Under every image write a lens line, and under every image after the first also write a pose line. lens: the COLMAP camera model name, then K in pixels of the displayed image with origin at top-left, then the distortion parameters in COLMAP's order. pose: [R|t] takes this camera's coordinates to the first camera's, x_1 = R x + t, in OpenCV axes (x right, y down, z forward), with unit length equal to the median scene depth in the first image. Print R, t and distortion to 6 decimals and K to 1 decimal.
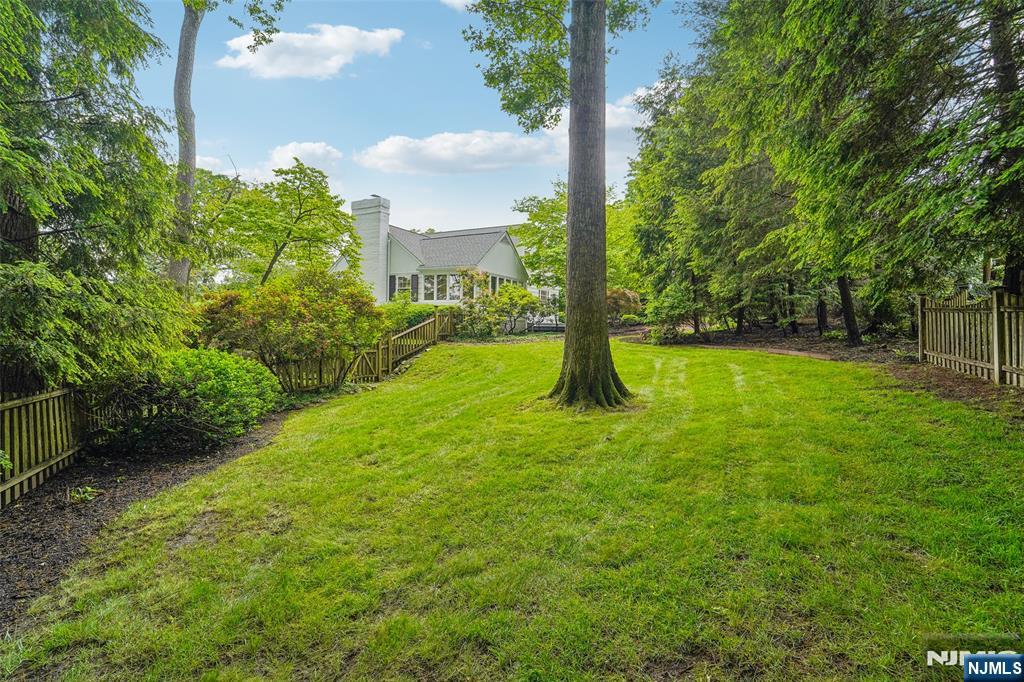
lens RADIAL K [[423.4, 0, 512.0], [0, 423.4, 341.0], [0, 0, 1]] dist [-0.033143, 0.004552]
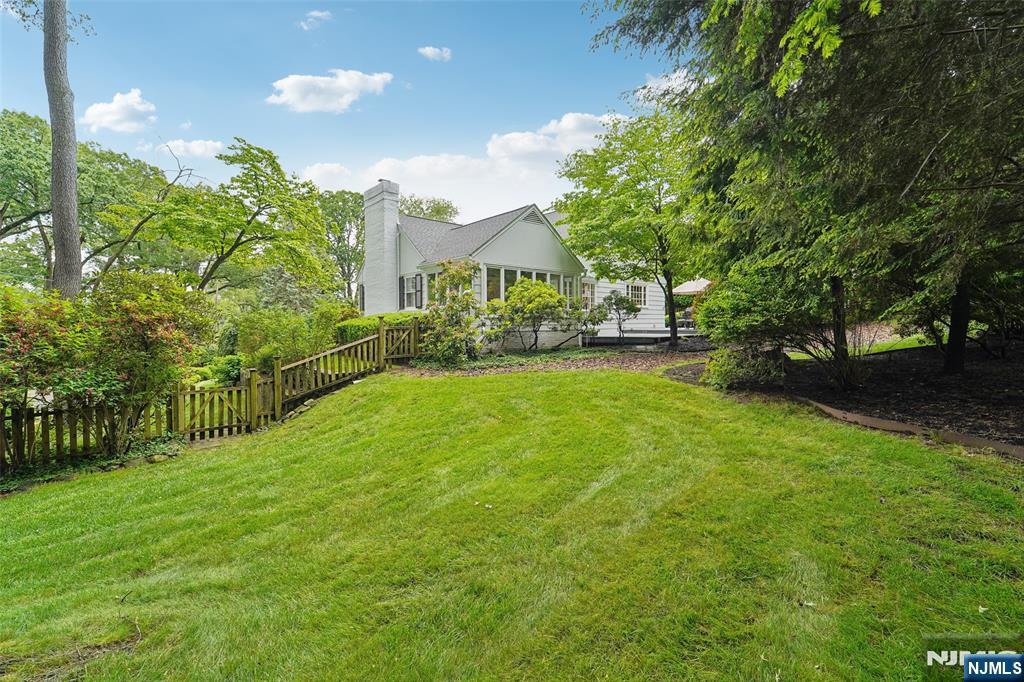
lens RADIAL K [[423.4, 0, 512.0], [0, 423.4, 341.0], [0, 0, 1]] dist [-0.033143, 0.004552]
pose [[0.934108, -0.005046, -0.356955, 0.255759], [0.005459, 0.999985, 0.000149, -0.040083], [0.356949, -0.002088, 0.934121, 0.414587]]
